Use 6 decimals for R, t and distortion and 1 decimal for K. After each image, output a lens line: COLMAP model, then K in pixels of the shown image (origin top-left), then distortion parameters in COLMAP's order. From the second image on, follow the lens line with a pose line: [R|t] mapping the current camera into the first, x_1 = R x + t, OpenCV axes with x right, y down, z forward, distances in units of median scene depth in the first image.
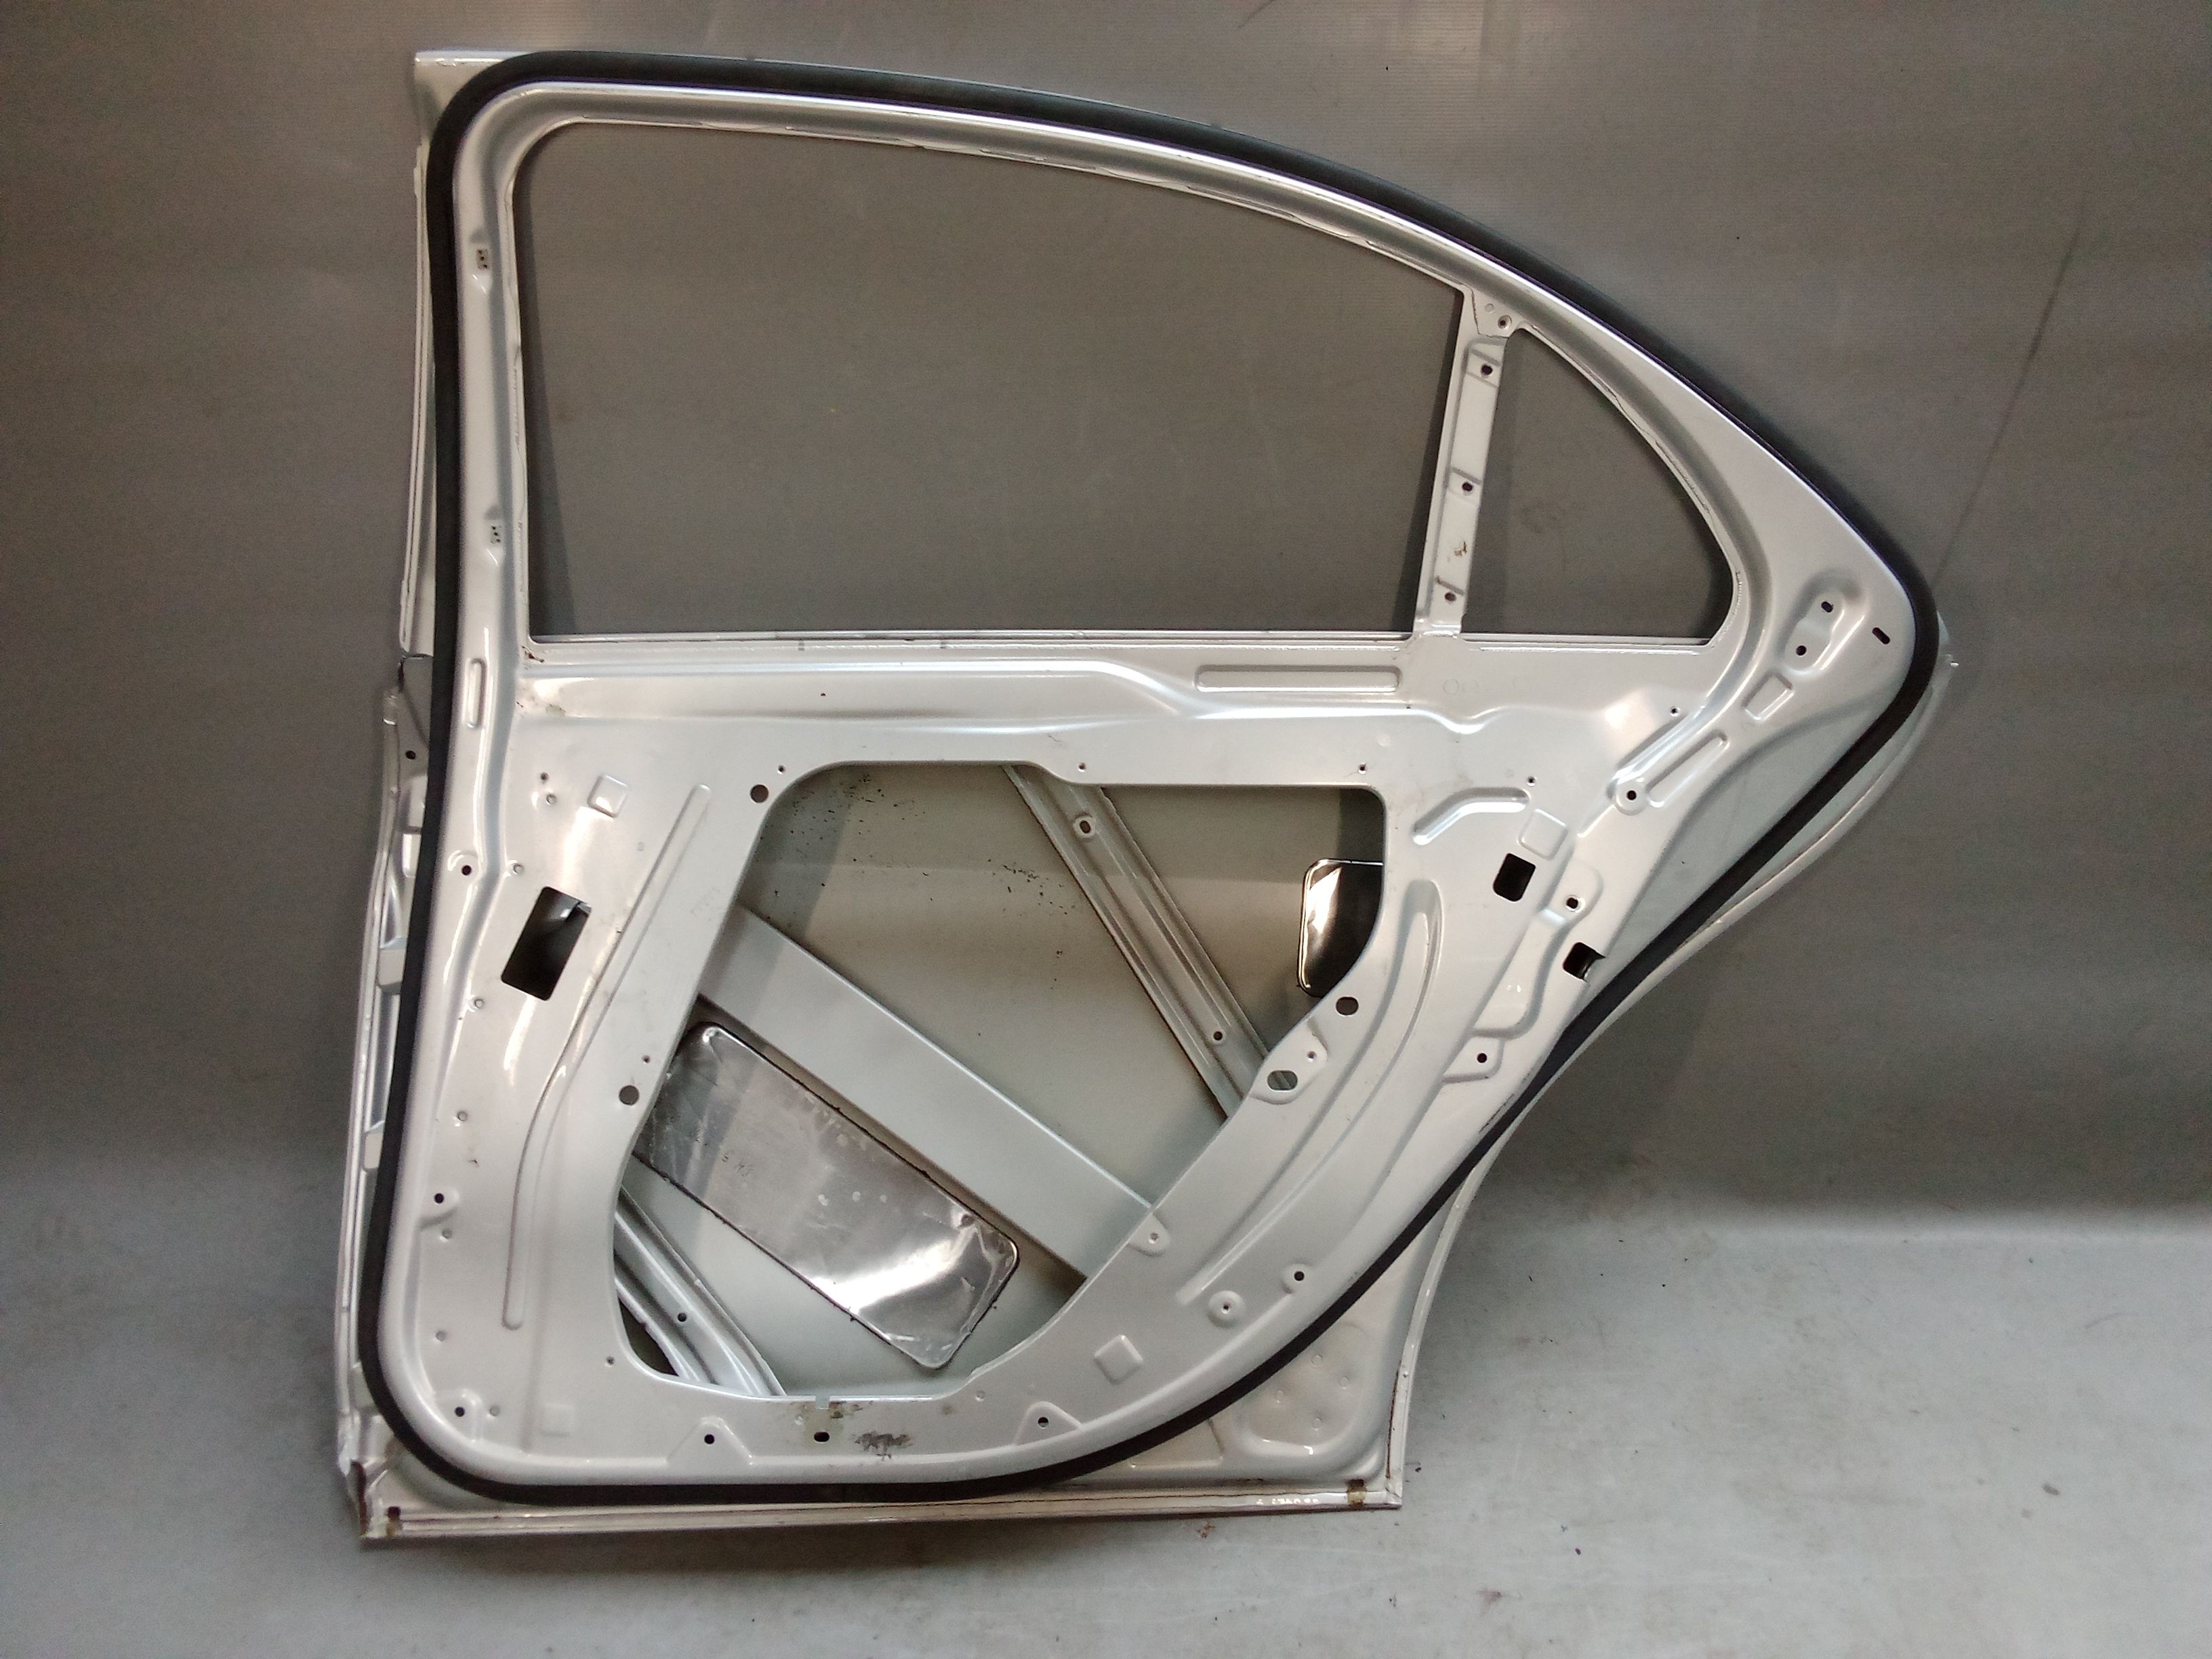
lens RADIAL K [[1865.3, 0, 1197.8], [0, 1865.3, 787.9], [0, 0, 1]] dist [0.049866, -0.093321]
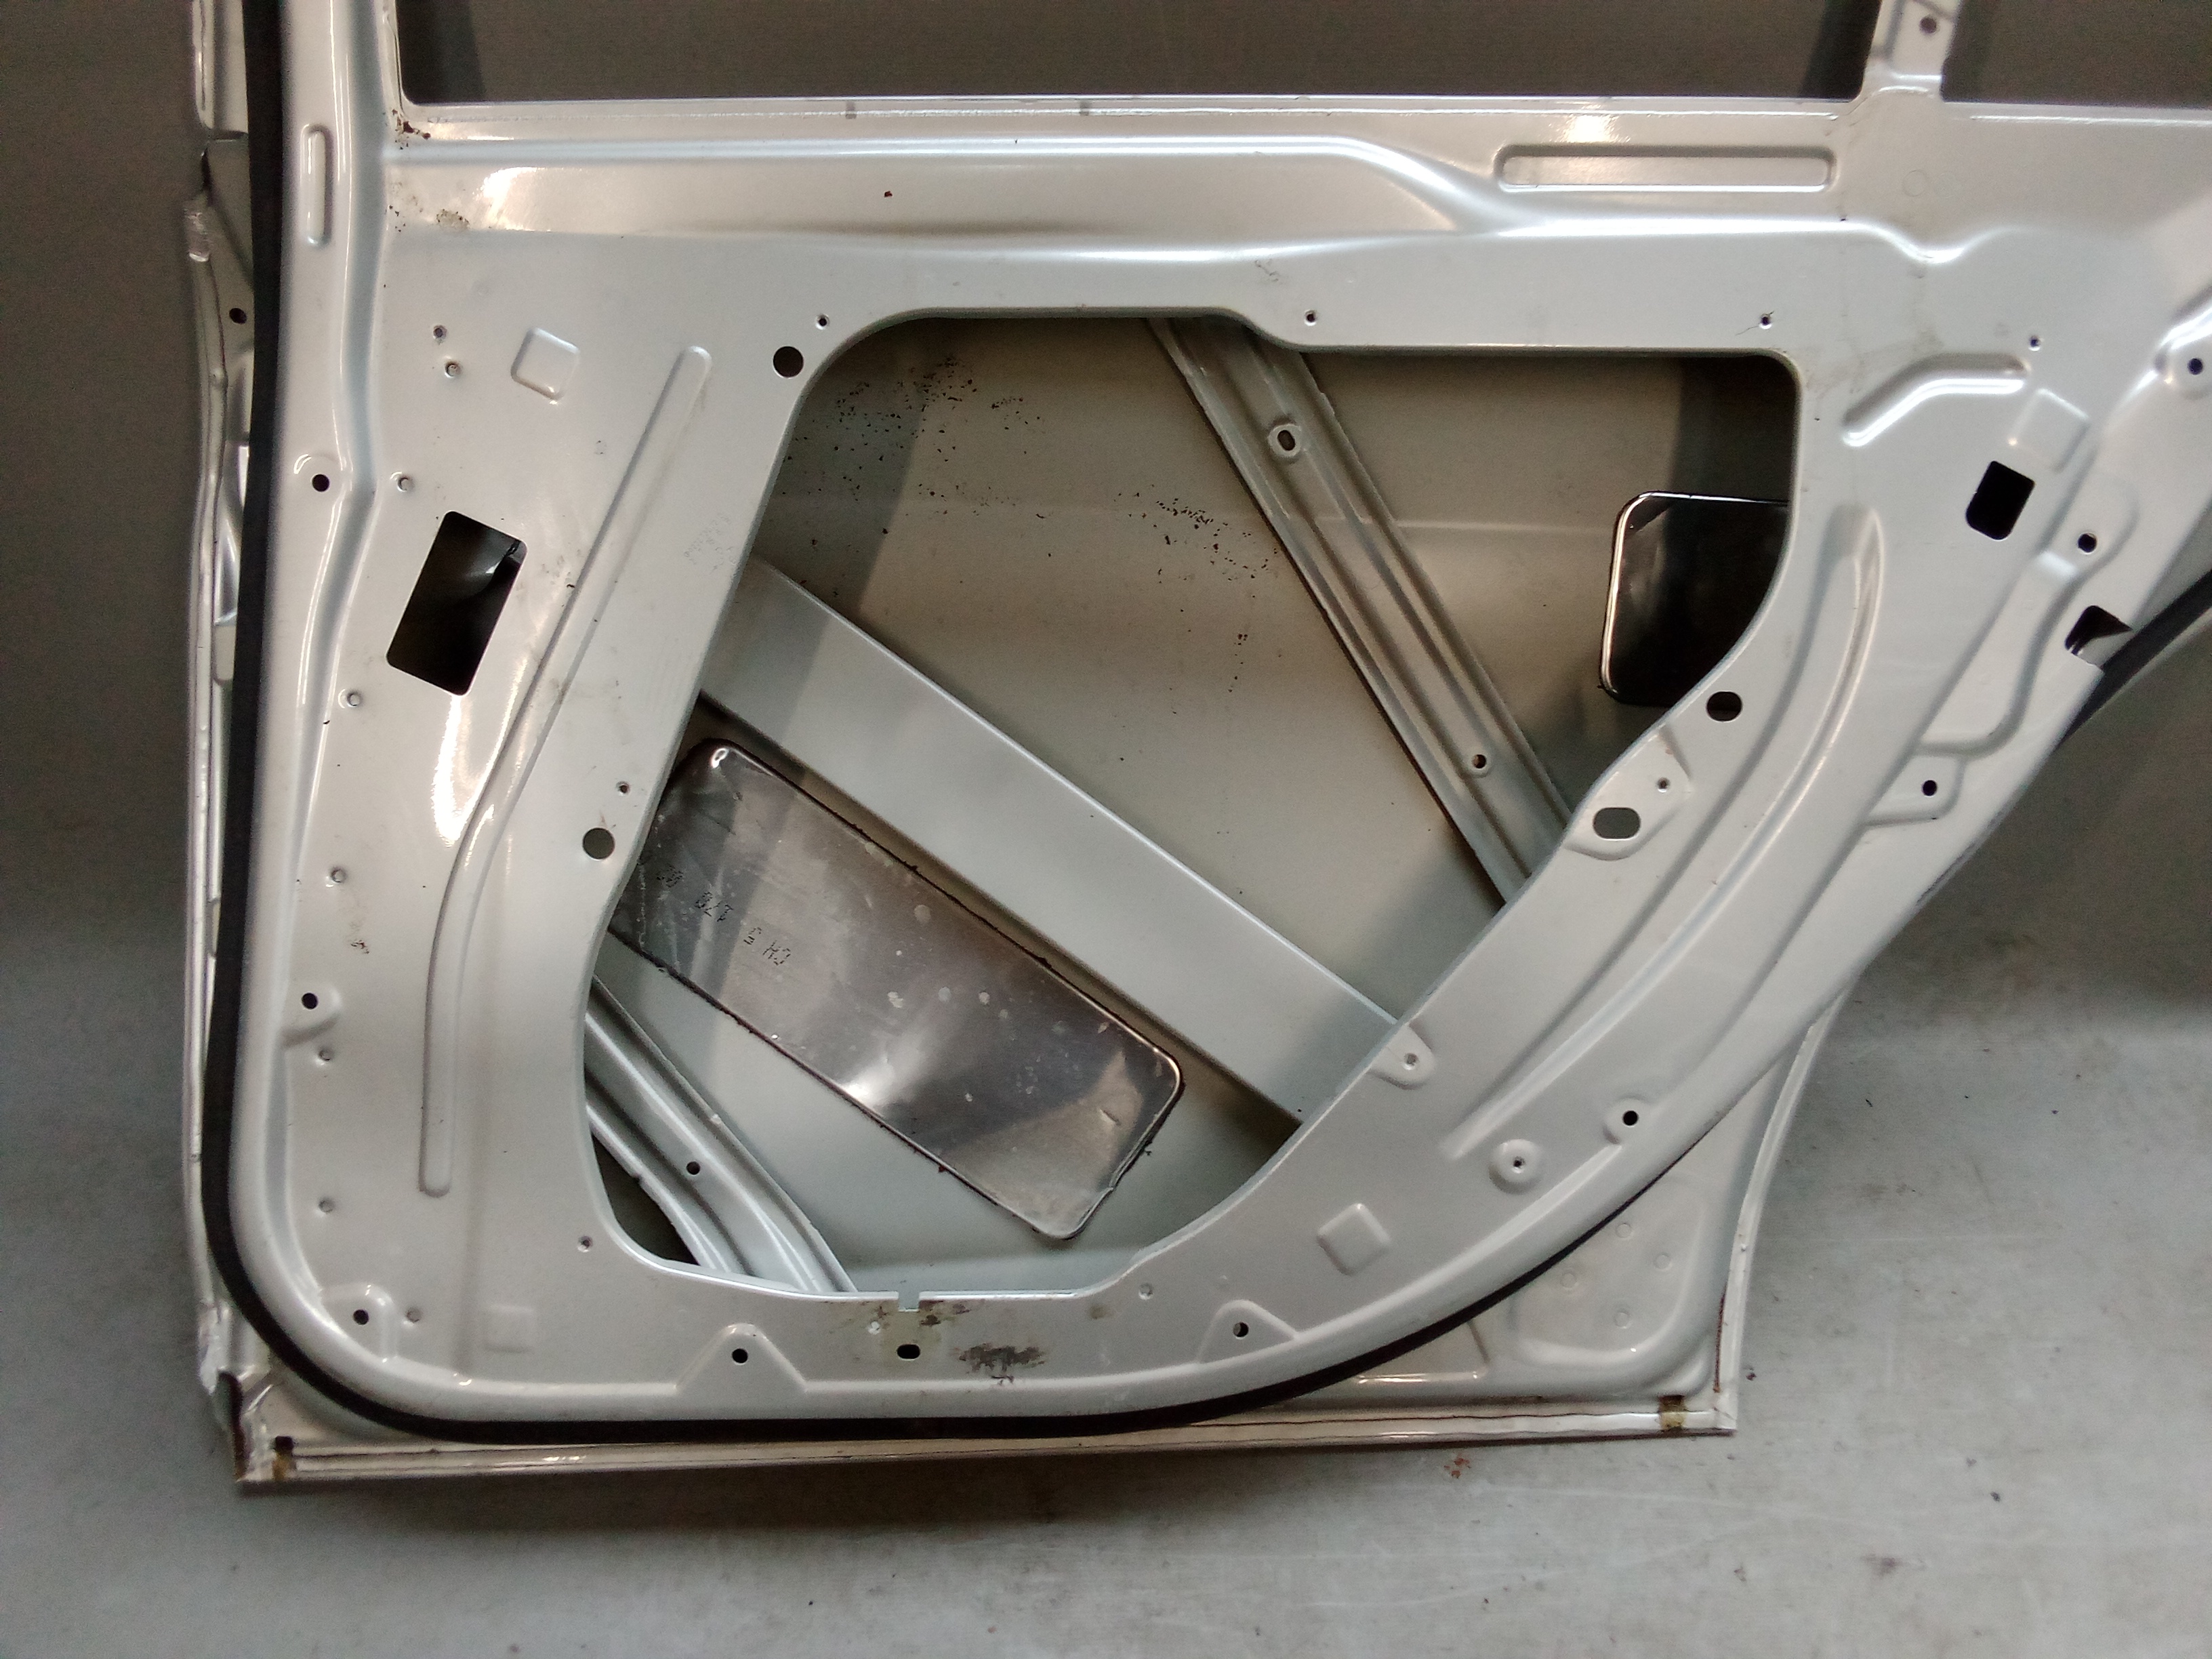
lens RADIAL K [[1865.3, 0, 1197.8], [0, 1865.3, 787.9], [0, 0, 1]] dist [0.049866, -0.093321]
pose [[0.999999, 0.000248, -0.001179, -0.095859], [-0.000106, 0.992882, 0.119098, 0.067382], [0.001200, -0.119098, 0.992882, 0.359058]]
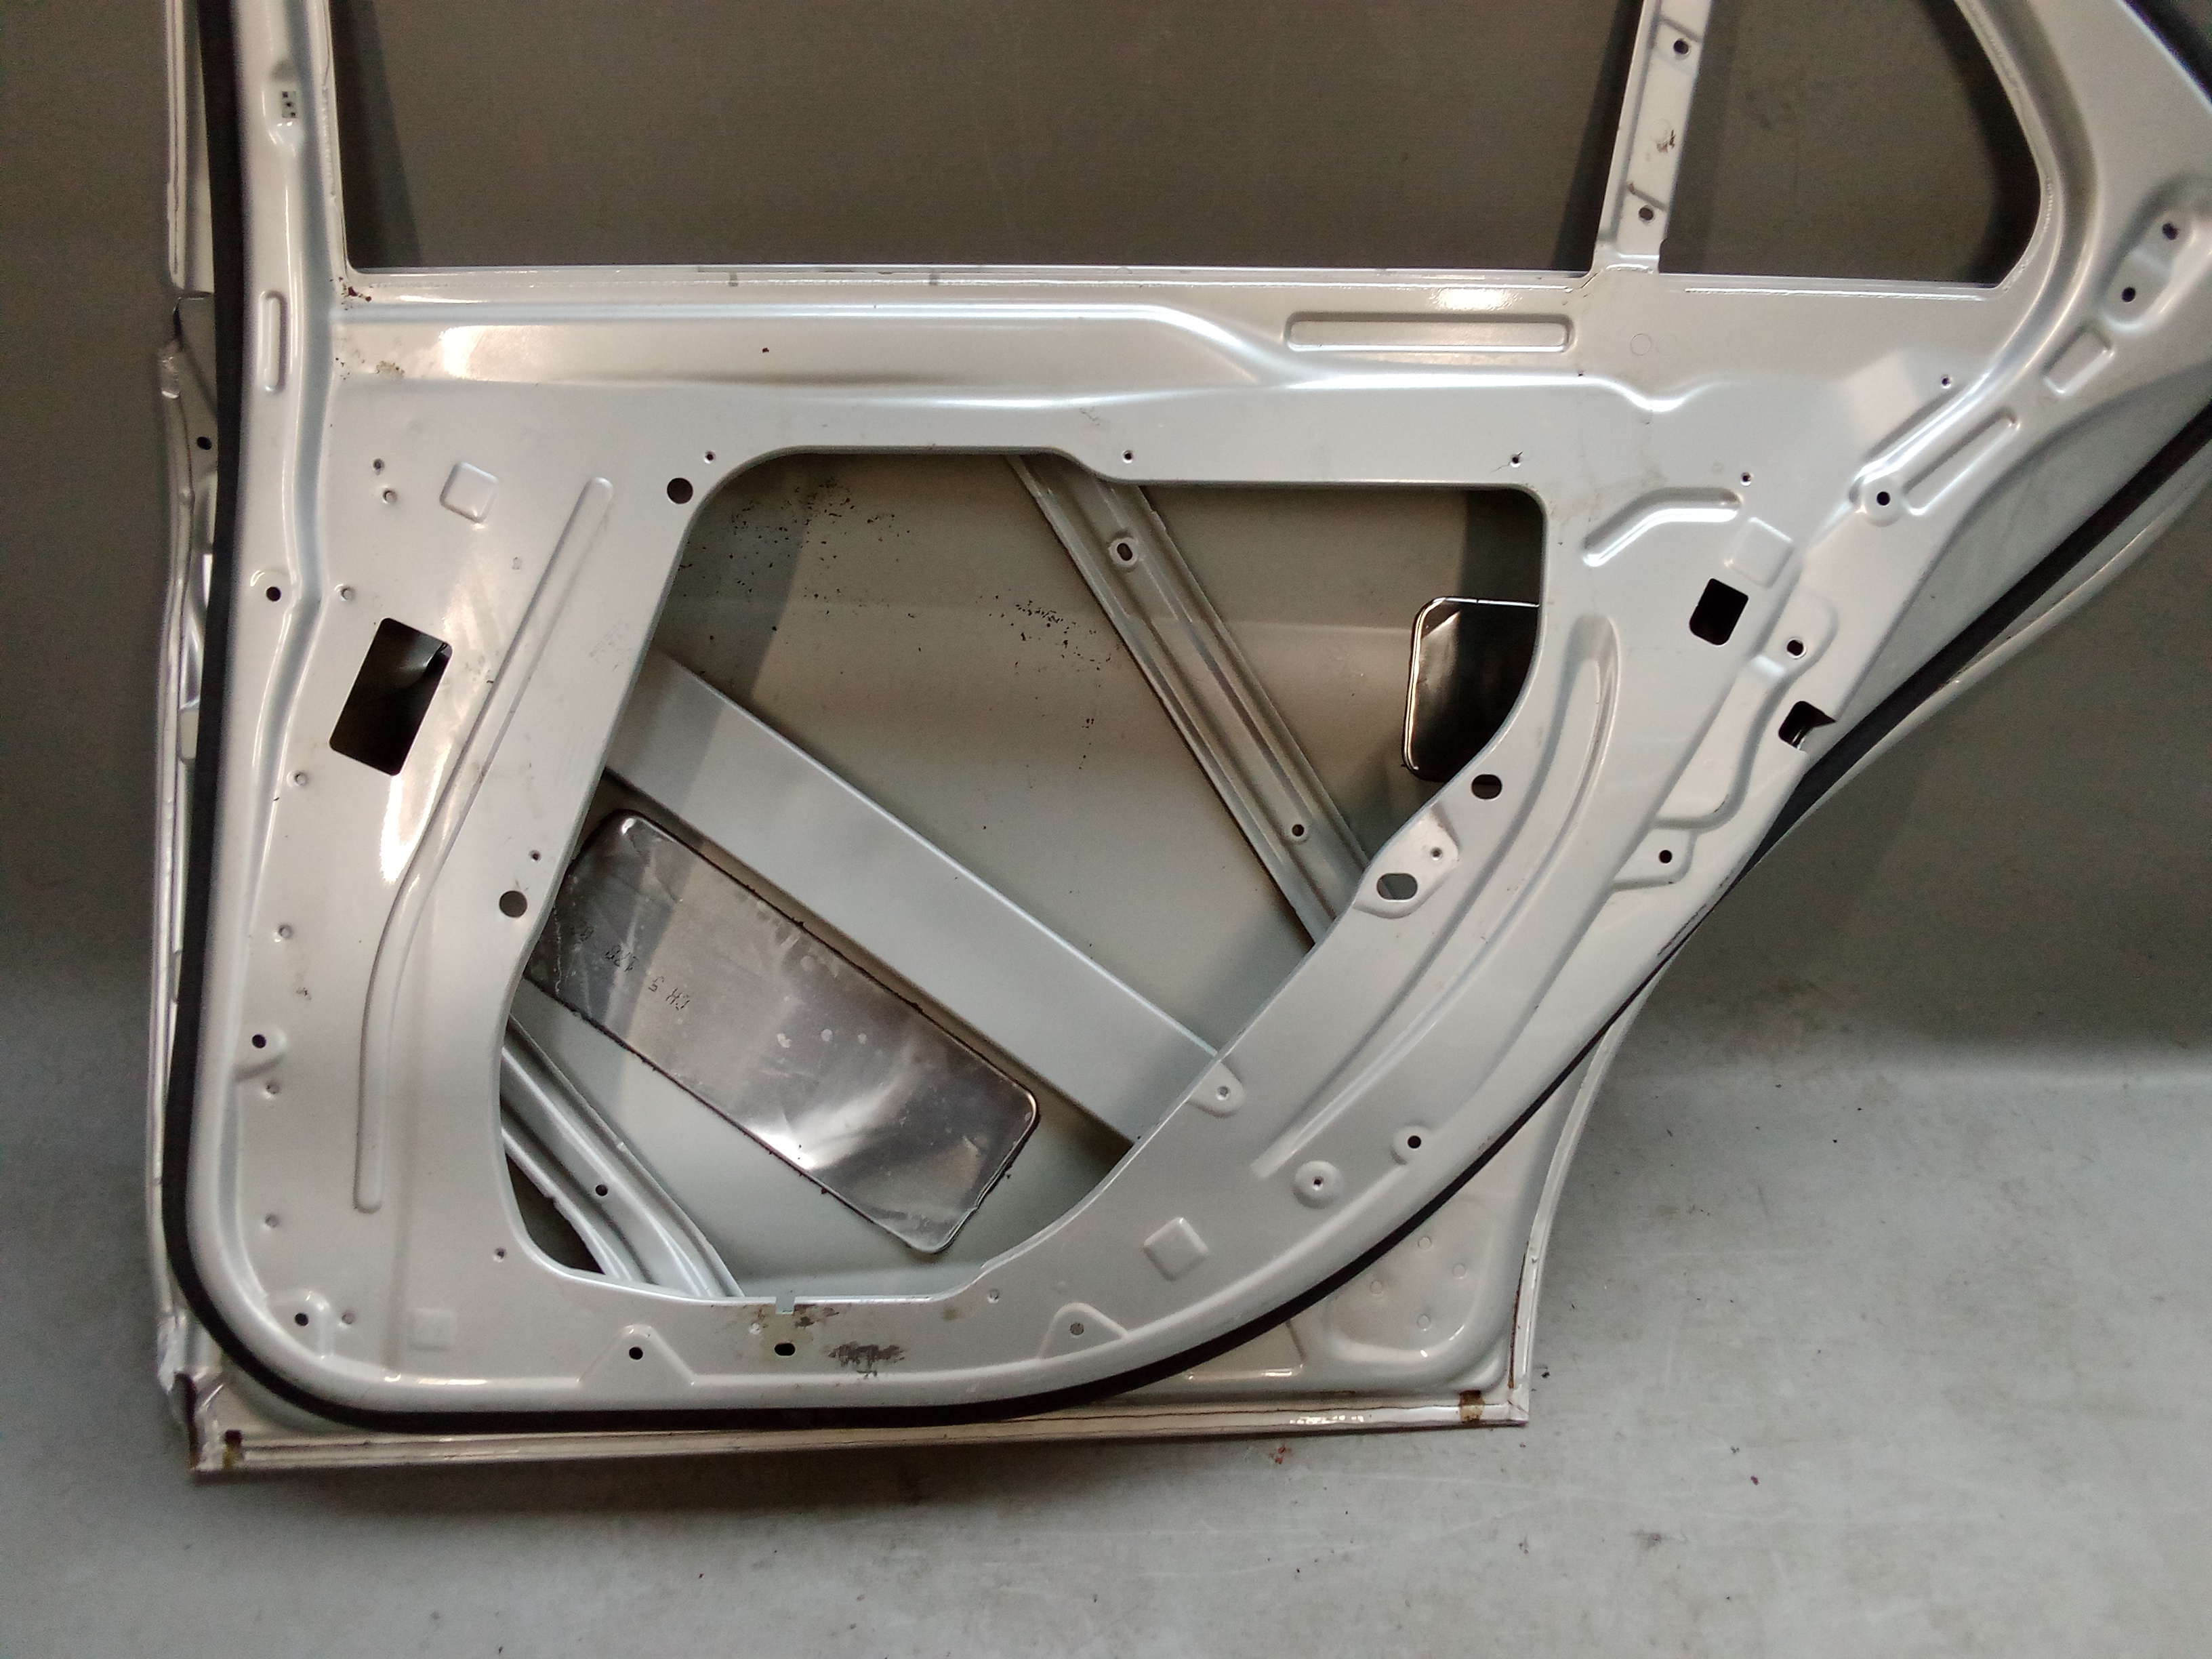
lens RADIAL K [[1863.1, 0, 1197.3], [0, 1863.1, 791.1], [0, 0, 1]] dist [0.054561, -0.098233]
pose [[0.999909, 0.001828, 0.013398, -0.043566], [-0.003124, 0.995243, 0.097370, 0.046197], [-0.013156, -0.097403, 0.995158, 0.261626]]
